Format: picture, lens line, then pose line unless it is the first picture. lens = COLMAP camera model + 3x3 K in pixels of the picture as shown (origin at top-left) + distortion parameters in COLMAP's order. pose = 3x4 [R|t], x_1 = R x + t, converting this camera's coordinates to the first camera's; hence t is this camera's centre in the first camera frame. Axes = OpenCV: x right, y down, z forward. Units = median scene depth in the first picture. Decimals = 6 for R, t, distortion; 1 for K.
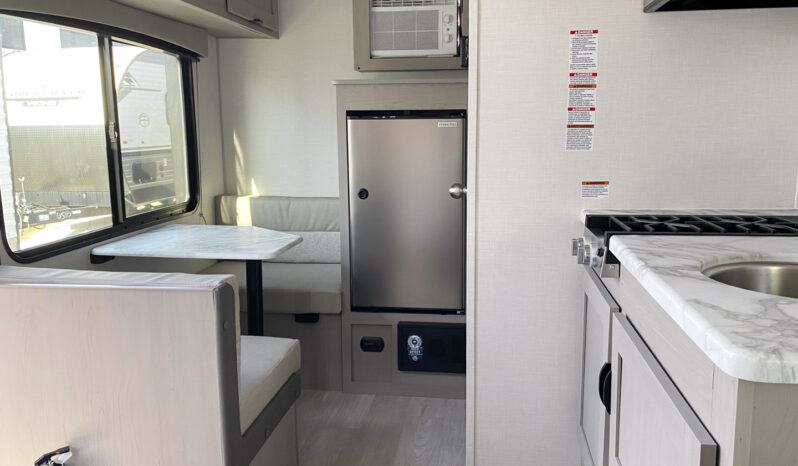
lens RADIAL K [[628.0, 0, 399.8], [0, 628.0, 227.4], [0, 0, 1]] dist [0.031784, 0.000579]
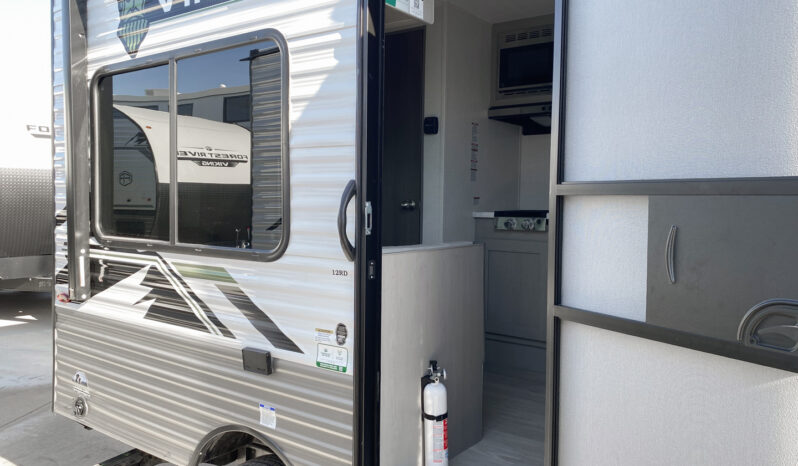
lens RADIAL K [[628.0, 0, 399.0], [0, 628.0, 234.8], [0, 0, 1]] dist [0.031784, 0.000579]
pose [[0.489371, -0.037476, 0.871270, -0.960890], [0.128254, 0.991305, -0.029398, 0.044867], [-0.862593, 0.126131, 0.489922, 0.151769]]
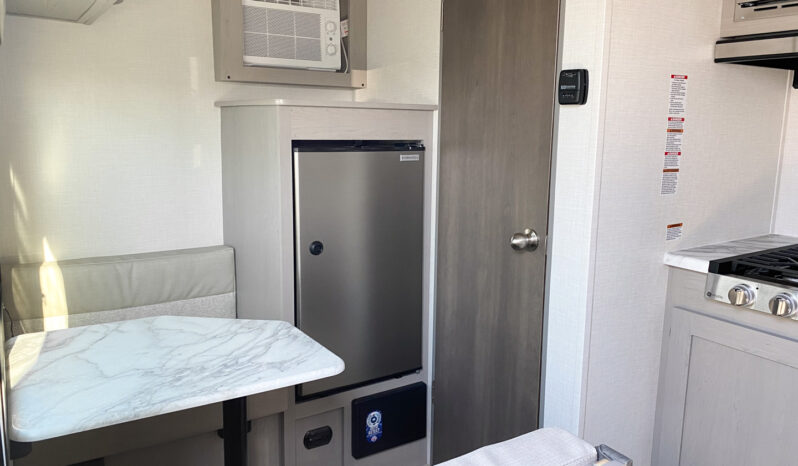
lens RADIAL K [[628.0, 0, 398.2], [0, 628.0, 222.3], [0, 0, 1]] dist [0.031784, 0.000579]
pose [[0.772543, -0.085329, 0.629203, -0.411558], [0.086726, 0.995823, 0.028565, -0.087758], [-0.629012, 0.032501, 0.776716, 0.303004]]
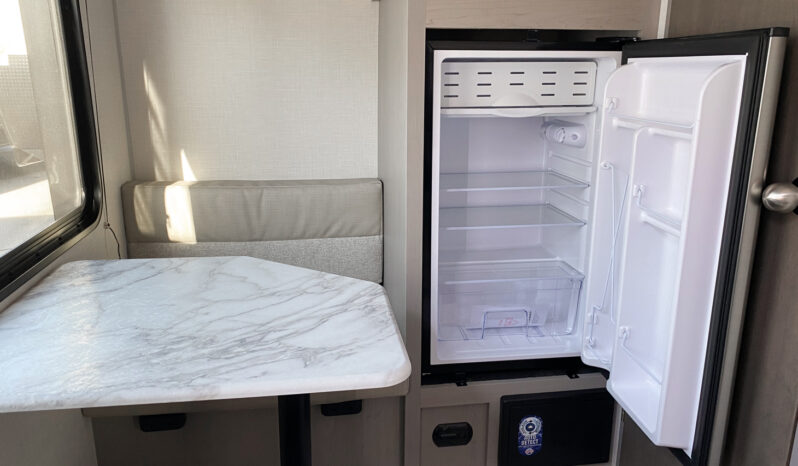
lens RADIAL K [[628.0, 0, 402.3], [0, 628.0, 232.8], [0, 0, 1]] dist [0.031784, 0.000579]
pose [[0.962530, -0.059811, 0.264498, -0.223399], [0.032703, 0.993857, 0.105730, -0.065044], [-0.269197, -0.093118, 0.958573, 0.430839]]
